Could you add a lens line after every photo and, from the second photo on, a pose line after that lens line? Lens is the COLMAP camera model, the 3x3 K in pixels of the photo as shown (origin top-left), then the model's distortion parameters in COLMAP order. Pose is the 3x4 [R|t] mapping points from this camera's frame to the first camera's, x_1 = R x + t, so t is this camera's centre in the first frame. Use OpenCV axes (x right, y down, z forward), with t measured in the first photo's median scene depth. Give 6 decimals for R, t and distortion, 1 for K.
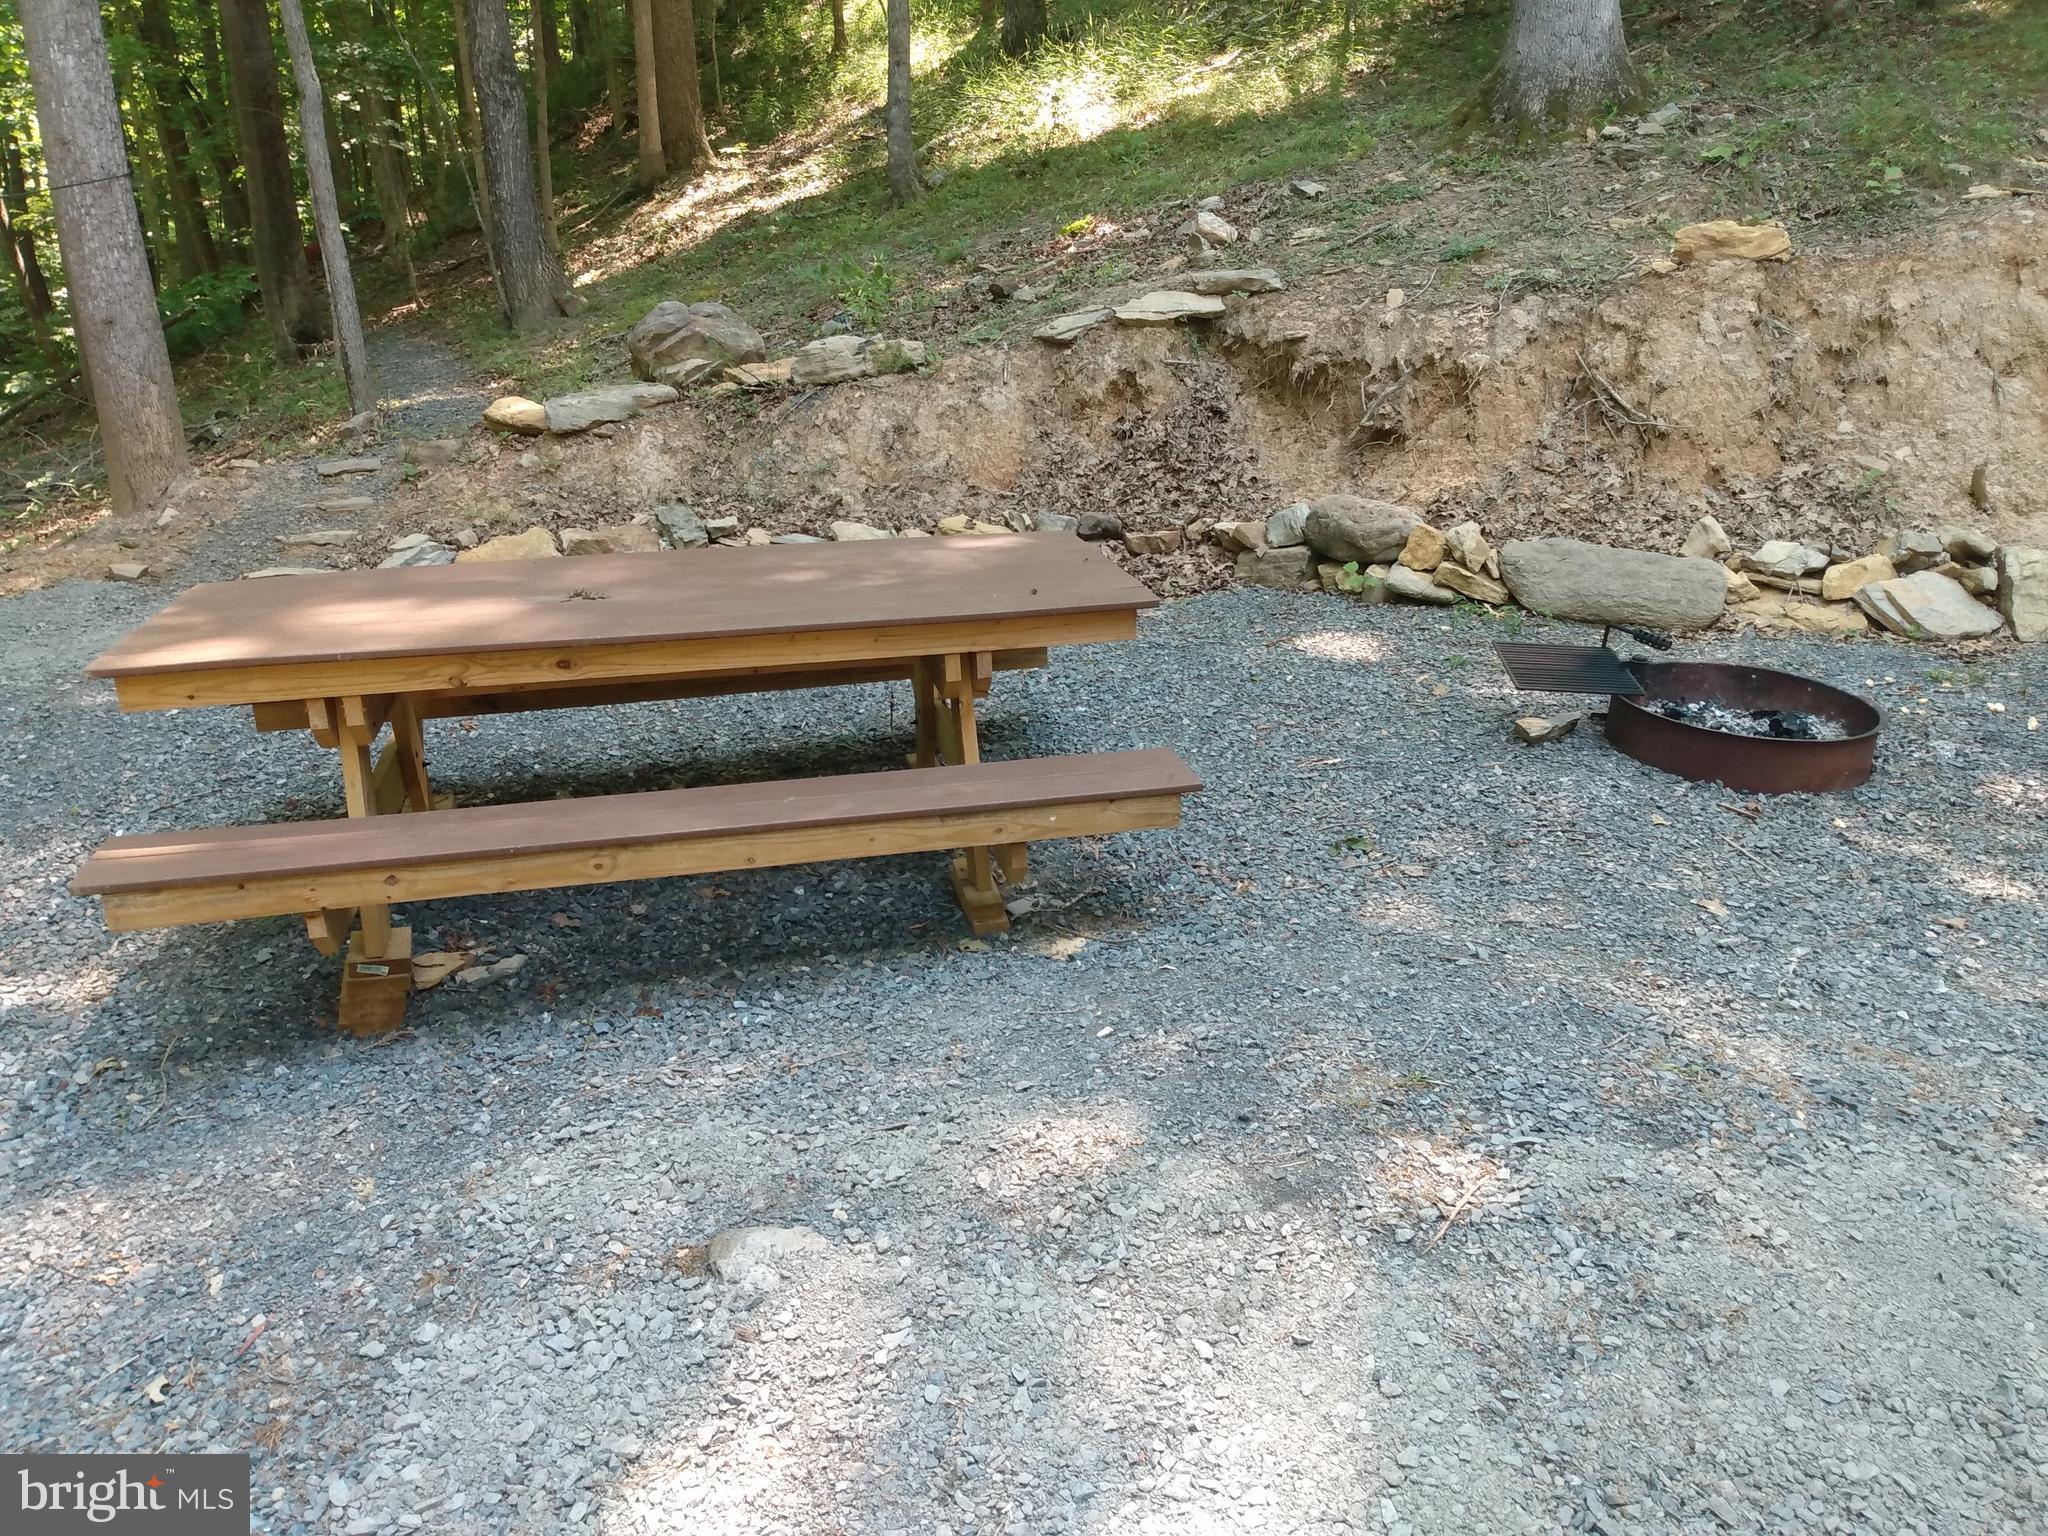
lens RADIAL K [[1586.7, 0, 1031.6], [0, 1586.7, 763.8], [0, 0, 1]] dist [0.027144, -0.075978]
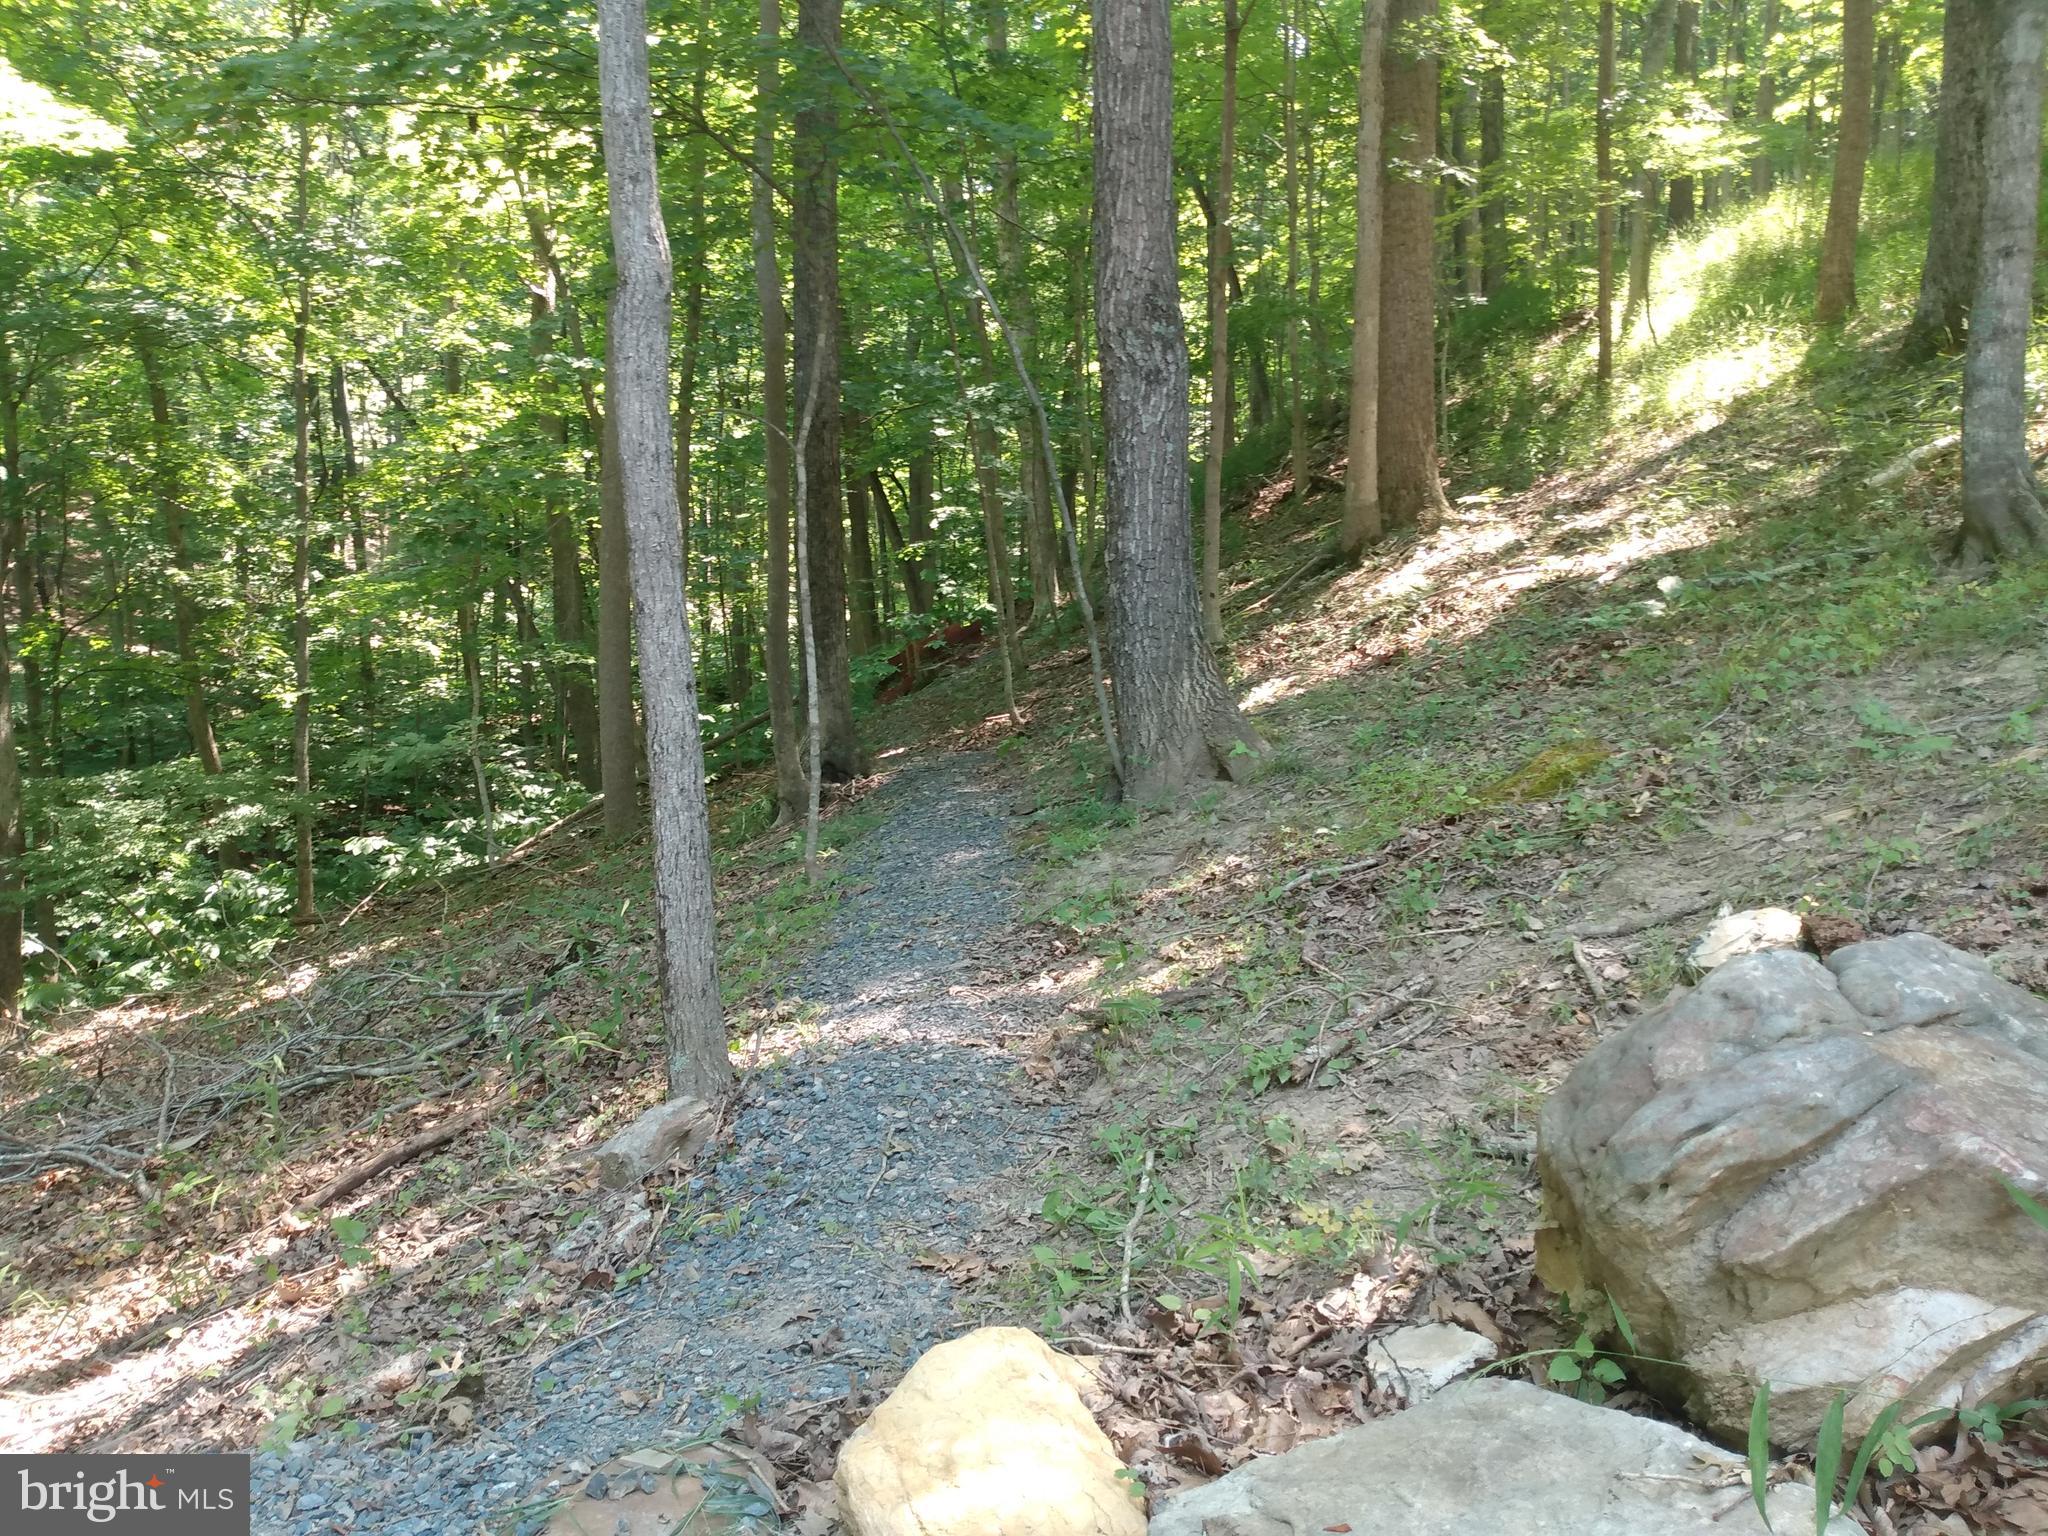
lens RADIAL K [[1586.7, 0, 1025.5], [0, 1586.7, 769.4], [0, 0, 1]] dist [0.027144, -0.075978]
pose [[0.923478, 0.030039, -0.382473, -0.109066], [-0.114076, 0.973339, -0.198991, -0.120388], [0.366298, 0.227394, 0.902285, 0.357419]]
